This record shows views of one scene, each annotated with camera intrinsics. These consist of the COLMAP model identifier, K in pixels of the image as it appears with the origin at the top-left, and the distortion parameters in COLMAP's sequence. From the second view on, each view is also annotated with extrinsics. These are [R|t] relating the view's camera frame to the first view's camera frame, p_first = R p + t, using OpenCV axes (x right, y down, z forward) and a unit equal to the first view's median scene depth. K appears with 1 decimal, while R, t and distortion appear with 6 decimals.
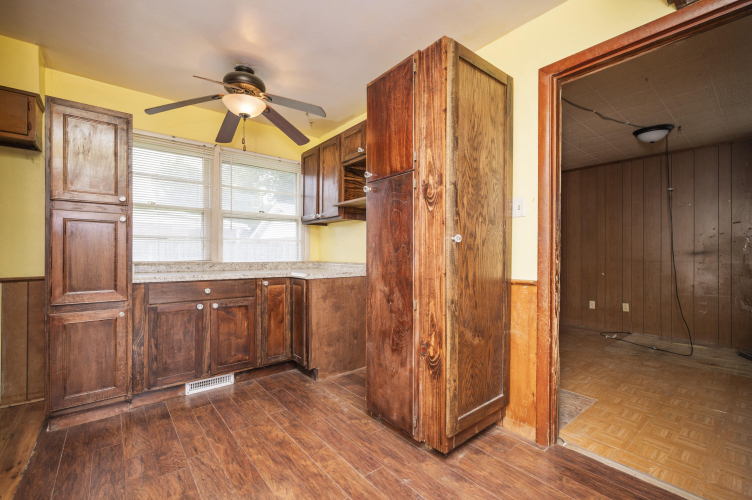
lens RADIAL K [[315.7, 0, 384.2], [0, 315.7, 260.2], [0, 0, 1]] dist [0.002245, -0.000314]
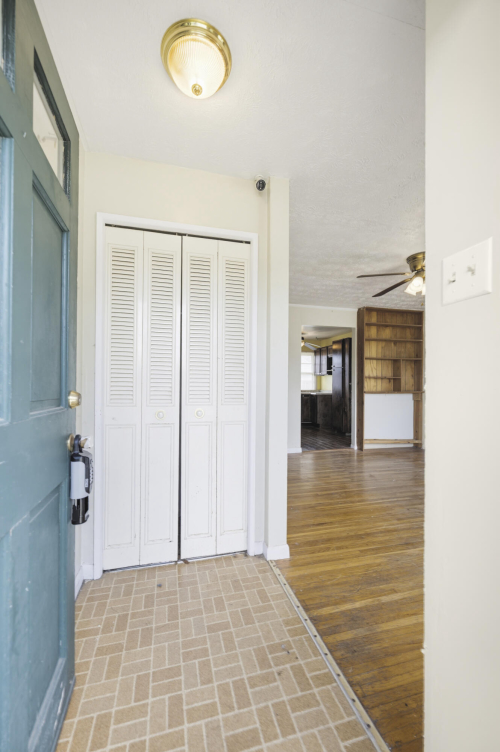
lens RADIAL K [[303.7, 0, 247.7], [0, 303.7, 387.2], [0, 0, 1]] dist [0.002092, -0.000136]
pose [[0.897970, -0.003443, -0.440043, 0.400552], [-0.000473, 0.999961, -0.008789, 0.007748], [0.440056, 0.008101, 0.897934, -1.692579]]
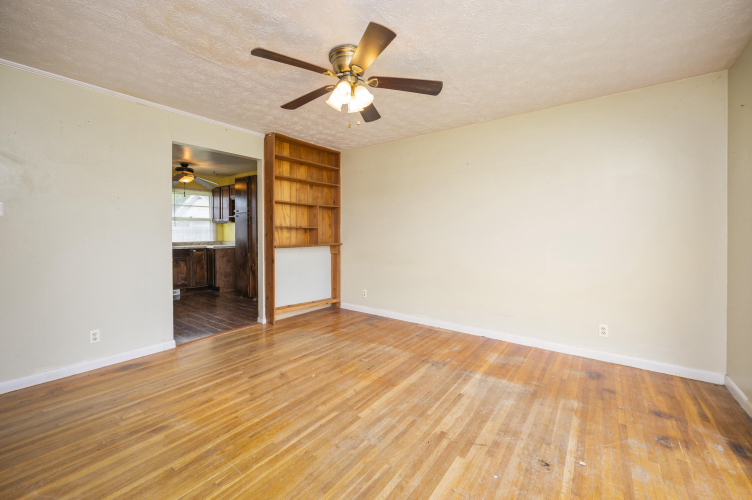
lens RADIAL K [[303.7, 0, 376.5], [0, 303.7, 239.6], [0, 0, 1]] dist [0.002092, -0.000136]
pose [[0.977047, -0.012569, 0.212655, 0.387753], [0.010009, 0.999864, 0.013108, -0.021557], [-0.212790, -0.010679, 0.977040, -1.241521]]
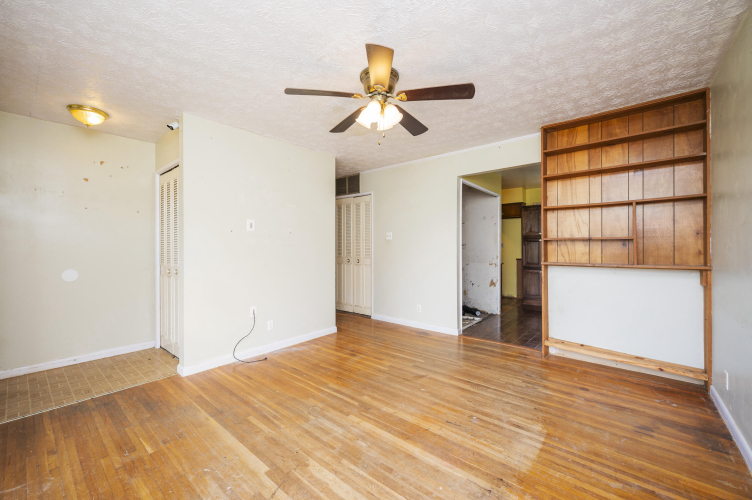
lens RADIAL K [[303.7, 0, 374.2], [0, 303.7, 251.5], [0, 0, 1]] dist [0.002092, -0.000136]
pose [[0.148672, 0.004187, -0.988878, 1.162420], [-0.004994, 0.999981, 0.003483, -0.021187], [0.988874, 0.004421, 0.148691, -0.675798]]
